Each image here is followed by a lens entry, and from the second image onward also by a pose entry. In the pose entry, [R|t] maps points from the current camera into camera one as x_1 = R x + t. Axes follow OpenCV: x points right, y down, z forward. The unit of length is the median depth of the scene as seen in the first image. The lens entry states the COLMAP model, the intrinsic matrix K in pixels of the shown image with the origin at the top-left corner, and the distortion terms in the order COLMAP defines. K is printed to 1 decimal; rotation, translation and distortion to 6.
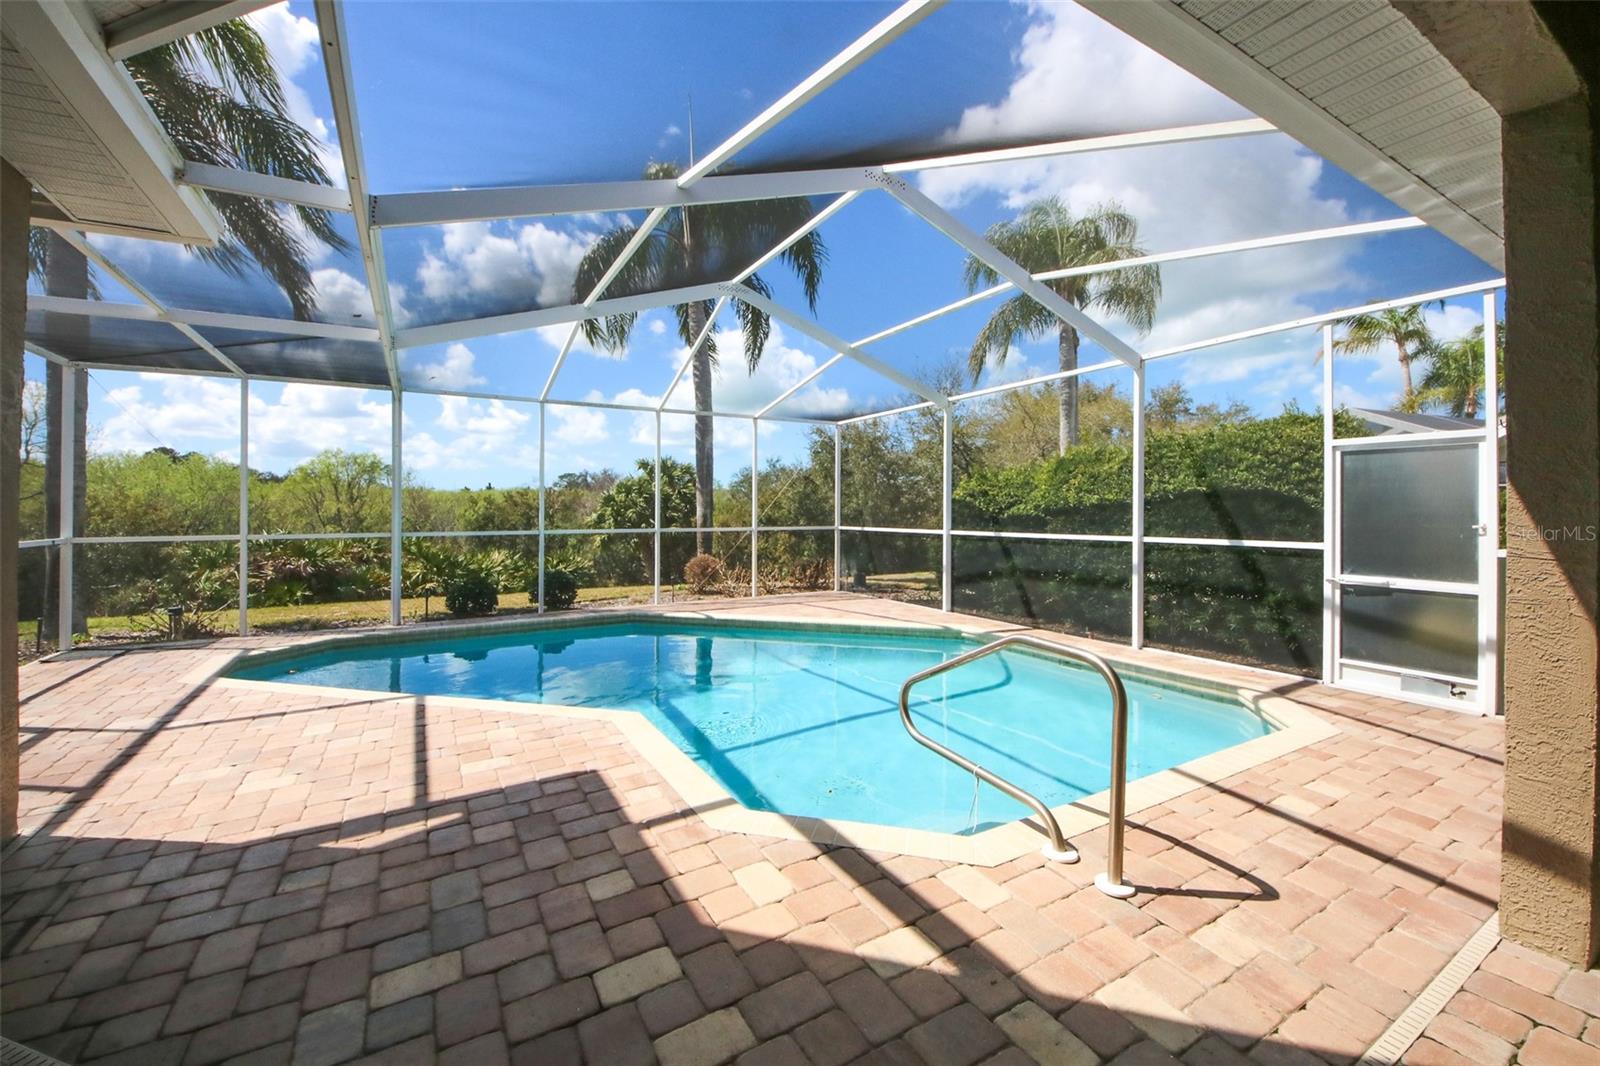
lens RADIAL K [[618.9, 0, 800.5], [0, 618.9, 511.9], [0, 0, 1]] dist [0.000000, -0.000045]
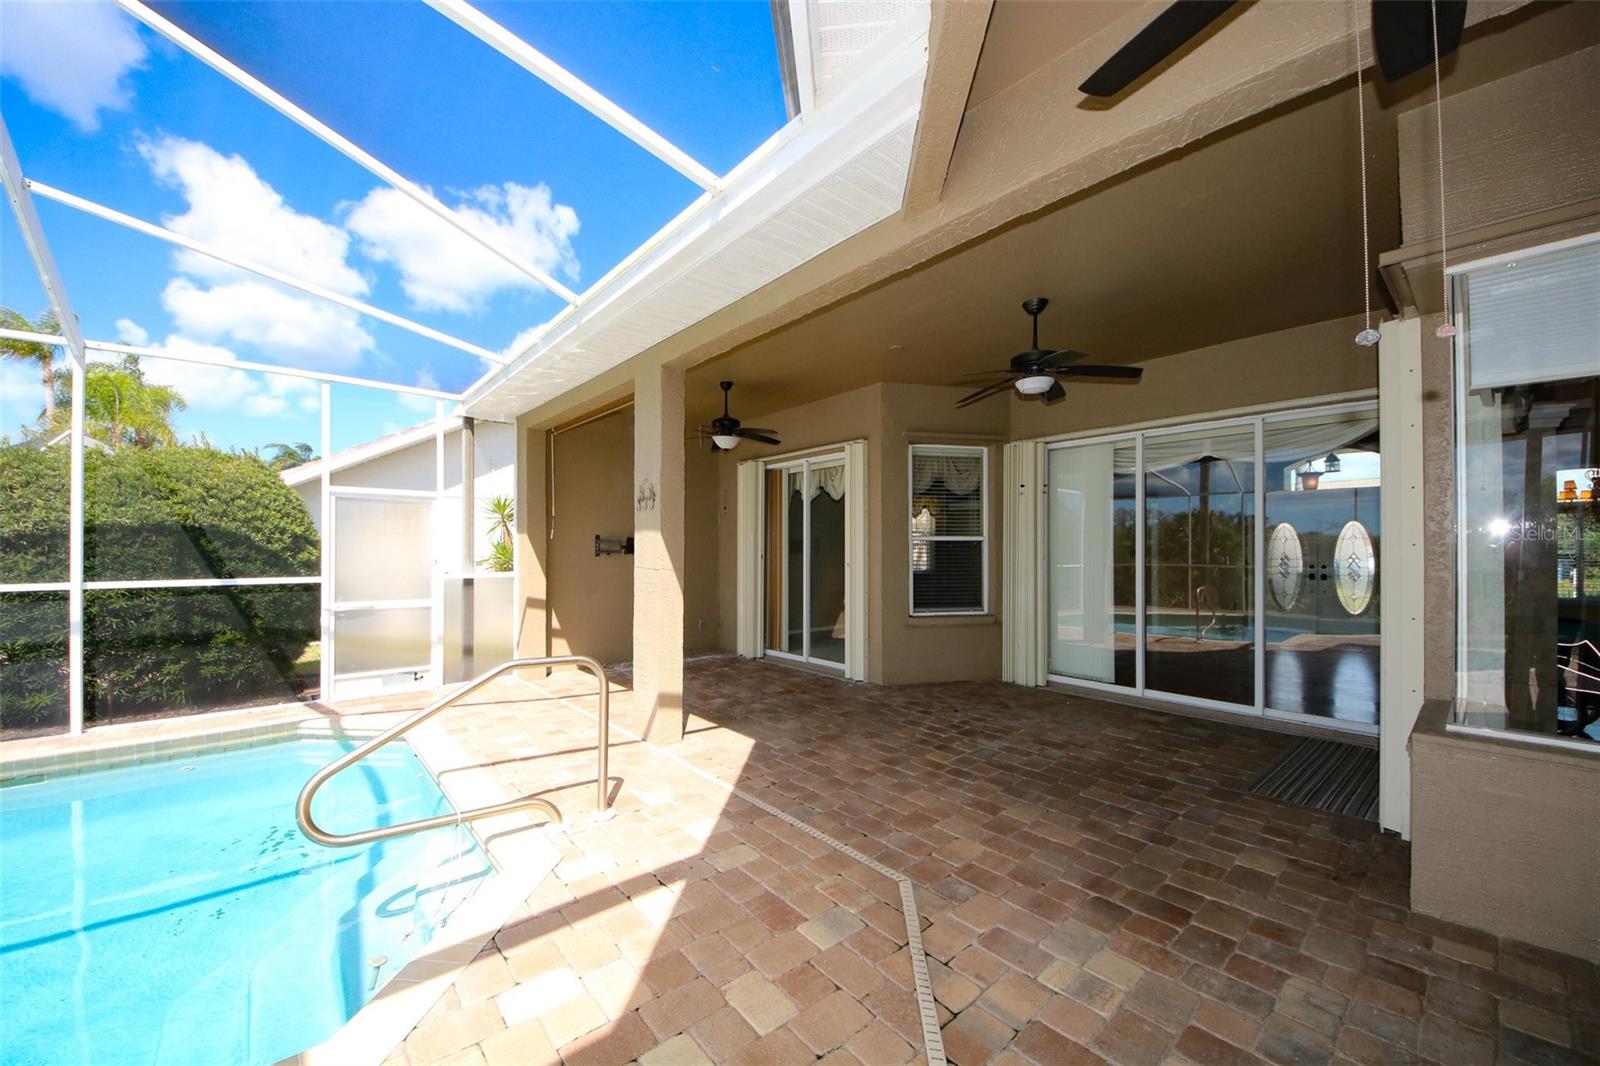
lens RADIAL K [[600.1, 0, 801.6], [0, 600.1, 545.6], [0, 0, 1]] dist [-0.000109, -0.000034]
pose [[-0.187355, 0.007090, 0.982267, -0.473796], [-0.003146, 0.999964, -0.007818, -0.001996], [-0.982287, -0.004555, -0.187326, 0.413739]]
